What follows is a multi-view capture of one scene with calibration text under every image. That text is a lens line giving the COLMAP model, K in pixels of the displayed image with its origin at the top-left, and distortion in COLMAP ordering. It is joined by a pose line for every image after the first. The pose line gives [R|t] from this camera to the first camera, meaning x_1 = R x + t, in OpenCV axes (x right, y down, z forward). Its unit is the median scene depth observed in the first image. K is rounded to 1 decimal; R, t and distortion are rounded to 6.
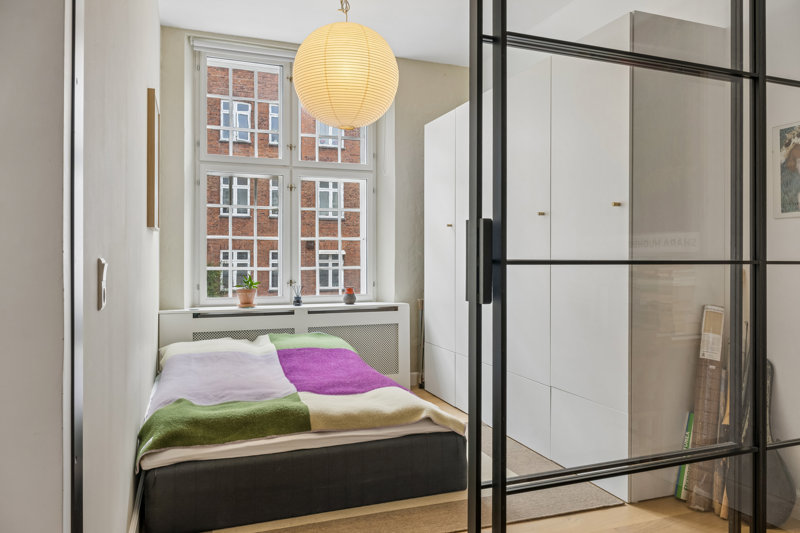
lens RADIAL K [[577.7, 0, 400.5], [0, 577.7, 260.3], [0, 0, 1]] dist [-0.011386, -0.004681]
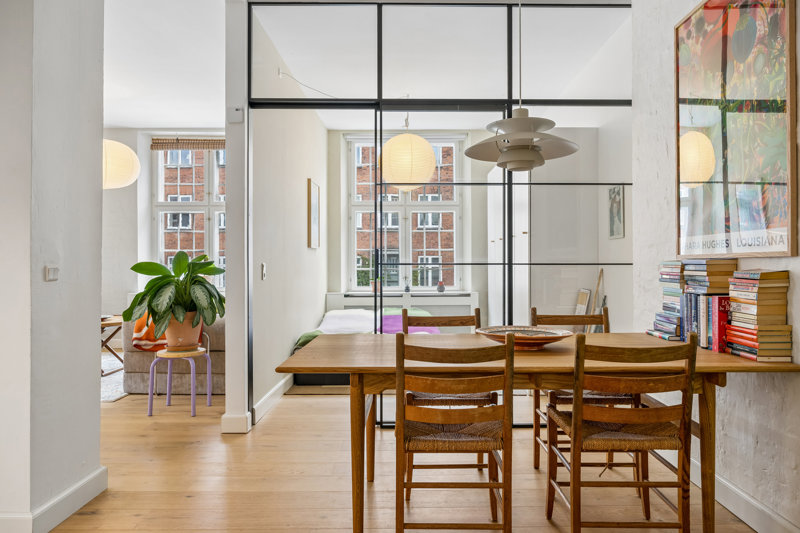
lens RADIAL K [[557.7, 0, 402.7], [0, 557.7, 256.3], [0, 0, 1]] dist [-0.000605, -0.000453]
pose [[0.929152, -0.007134, -0.369629, 0.399703], [0.001766, 0.999888, -0.014859, 0.002157], [0.369694, 0.013154, 0.929061, -0.466318]]
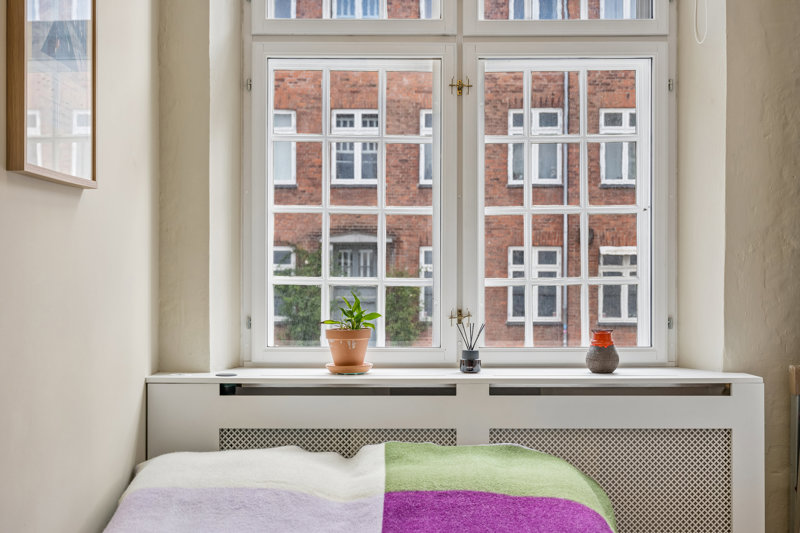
lens RADIAL K [[1027.2, 0, 400.0], [0, 1027.2, 266.5], [0, 0, 1]] dist [0.095887, 0.000378]
pose [[0.939167, 0.002229, -0.343452, 0.027251], [-0.002412, 0.999997, -0.000107, 0.003901], [0.343451, 0.000929, 0.939170, 0.306779]]
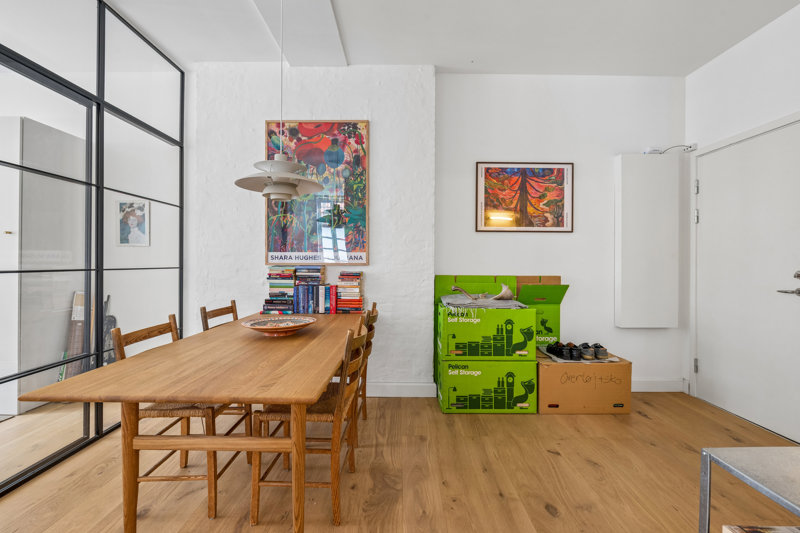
lens RADIAL K [[353.5, 0, 400.8], [0, 353.5, 259.3], [0, 0, 1]] dist [-0.001338, -0.000316]
pose [[0.357773, 0.003225, 0.933803, -0.086413], [-0.003876, 0.999991, -0.001968, -0.014602], [-0.933800, -0.002916, 0.357783, -0.213915]]
